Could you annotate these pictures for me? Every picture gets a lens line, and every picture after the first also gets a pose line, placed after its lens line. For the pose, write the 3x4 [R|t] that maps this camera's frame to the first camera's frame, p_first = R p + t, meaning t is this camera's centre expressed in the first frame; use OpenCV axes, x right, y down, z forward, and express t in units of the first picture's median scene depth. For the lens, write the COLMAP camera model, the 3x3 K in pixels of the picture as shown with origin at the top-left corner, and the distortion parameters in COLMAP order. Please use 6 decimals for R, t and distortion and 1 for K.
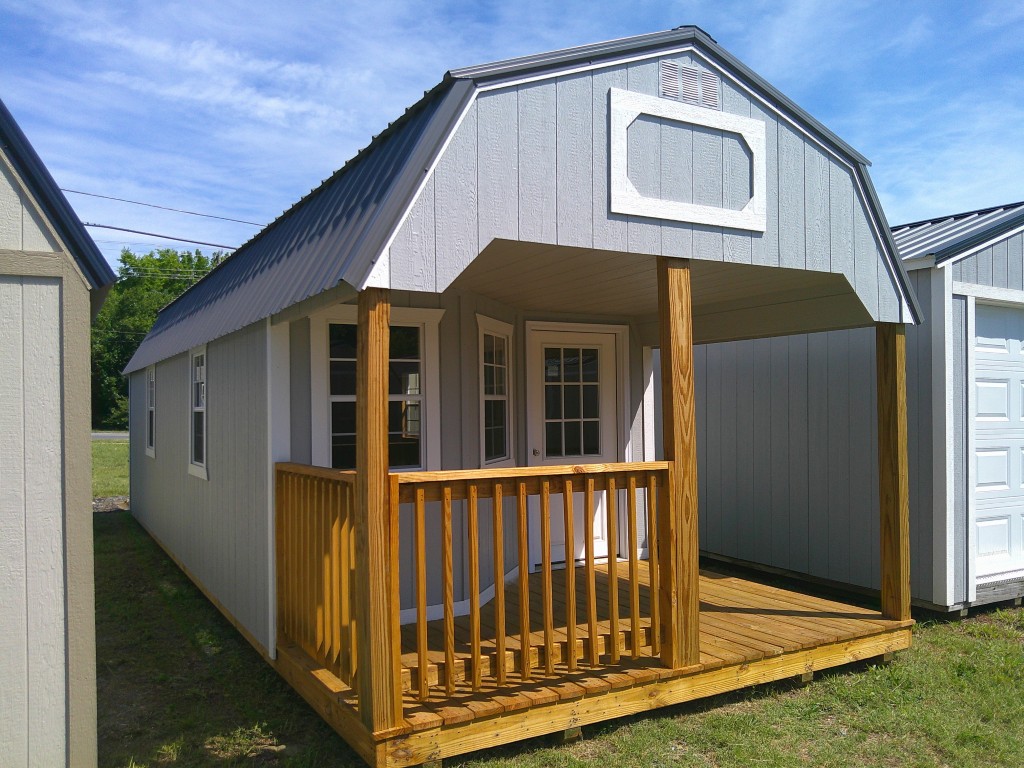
lens RADIAL K [[841.1, 0, 512.0], [0, 841.1, 384.0], [0, 0, 1]] dist [-0.004960, -0.006434]
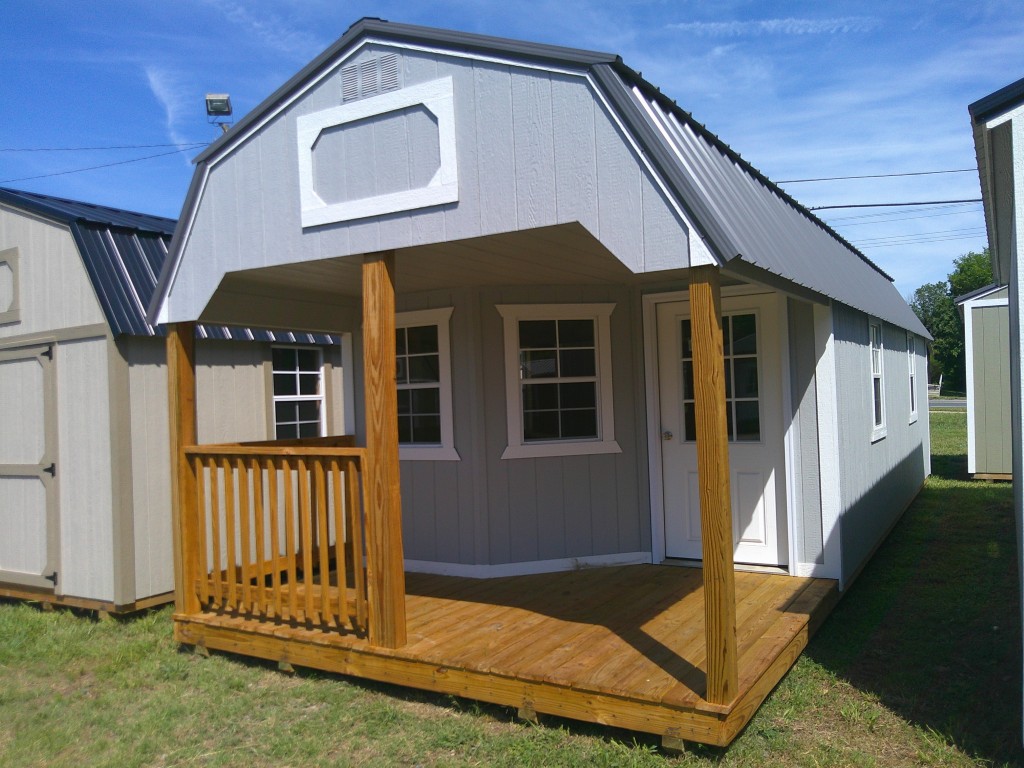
lens RADIAL K [[831.1, 0, 512.0], [0, 831.1, 384.0], [0, 0, 1]] dist [0.115702, -0.273804]
pose [[0.486232, -0.015910, -0.873685, 1.180350], [0.053296, 0.998513, 0.011478, 0.008664], [0.872203, -0.052145, 0.486357, 0.644881]]
